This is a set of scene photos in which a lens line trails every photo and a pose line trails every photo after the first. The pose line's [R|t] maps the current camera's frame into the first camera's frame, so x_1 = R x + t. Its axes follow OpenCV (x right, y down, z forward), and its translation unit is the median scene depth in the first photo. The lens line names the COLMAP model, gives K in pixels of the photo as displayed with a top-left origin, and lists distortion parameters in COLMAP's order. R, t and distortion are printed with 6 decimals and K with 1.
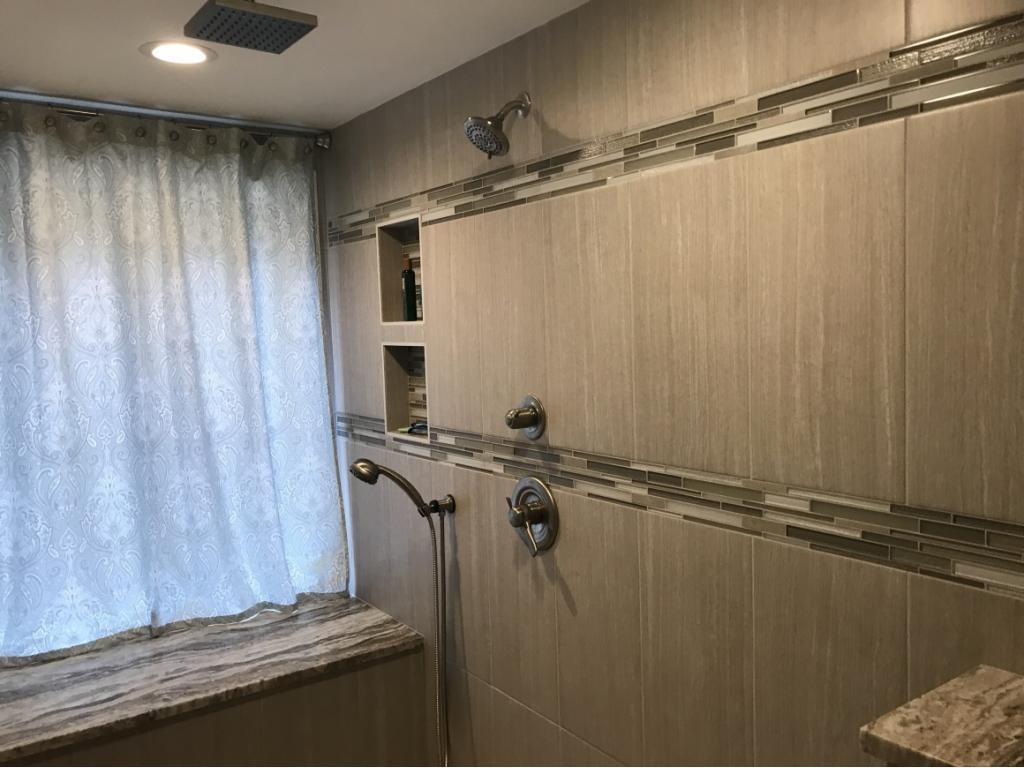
lens RADIAL K [[832.9, 0, 507.9], [0, 832.9, 373.7], [0, 0, 1]] dist [0.048451, -0.071046]
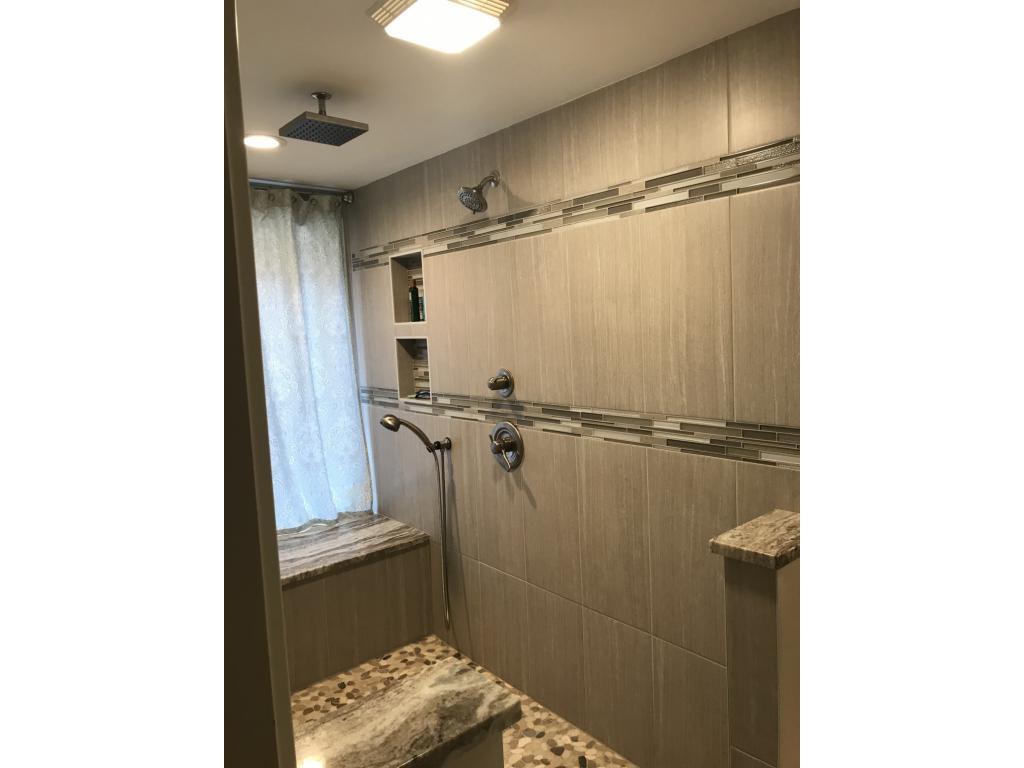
lens RADIAL K [[602.1, 0, 528.5], [0, 602.1, 369.6], [0, 0, 1]] dist [0.052299, -0.099717]
pose [[0.994464, -0.023453, 0.102432, -0.037643], [0.021974, 0.999638, 0.015545, 0.011574], [-0.102759, -0.013208, 0.994619, -0.103290]]
